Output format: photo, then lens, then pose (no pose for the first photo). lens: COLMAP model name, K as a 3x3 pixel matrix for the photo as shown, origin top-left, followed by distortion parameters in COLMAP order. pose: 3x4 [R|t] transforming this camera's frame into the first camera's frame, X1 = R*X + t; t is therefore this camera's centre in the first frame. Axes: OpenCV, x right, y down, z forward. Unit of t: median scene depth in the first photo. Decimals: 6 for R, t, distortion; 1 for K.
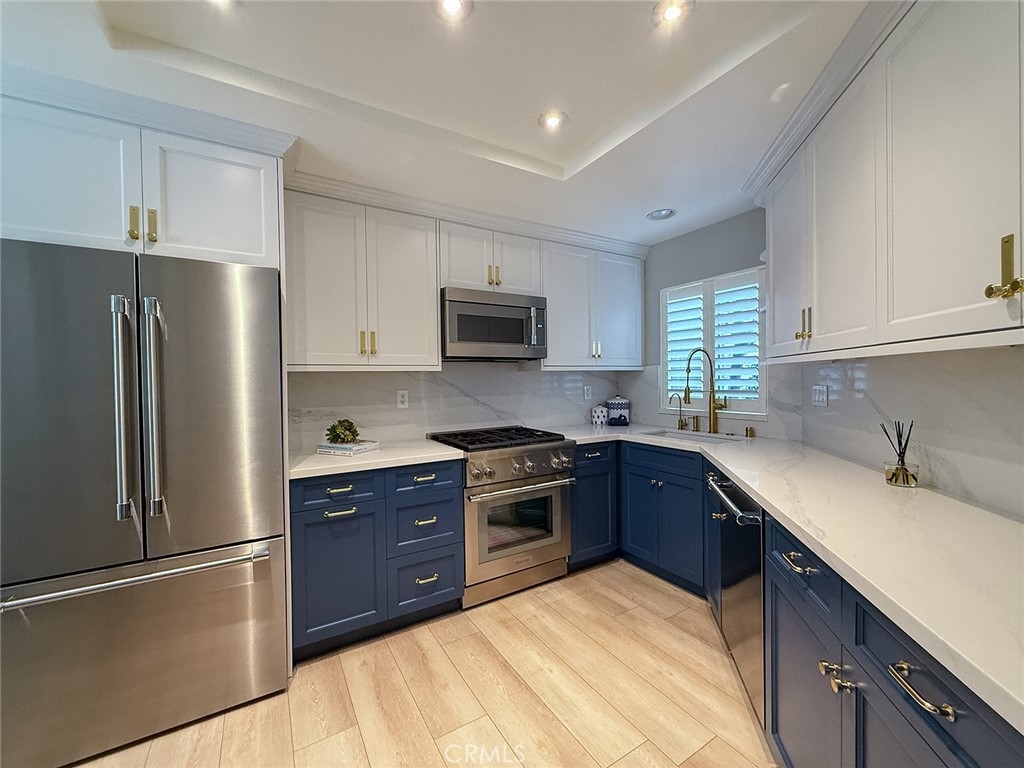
lens RADIAL K [[414.2, 0, 509.1], [0, 414.2, 384.6], [0, 0, 1]] dist [-0.003425, -0.000357]
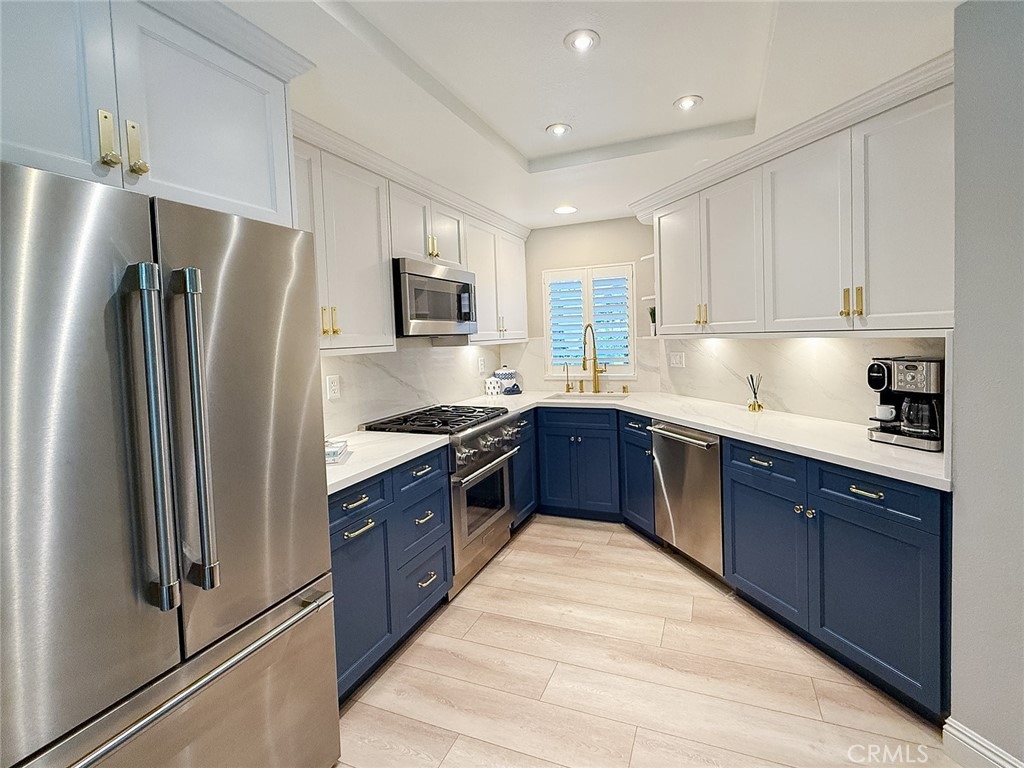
lens RADIAL K [[451.7, 0, 558.7], [0, 451.7, 351.7], [0, 0, 1]] dist [-0.001017, 0.000325]
pose [[0.772040, -0.036077, 0.634549, -0.557845], [0.029507, 0.999346, 0.020918, -0.046683], [-0.634889, 0.002574, 0.772599, 0.036756]]
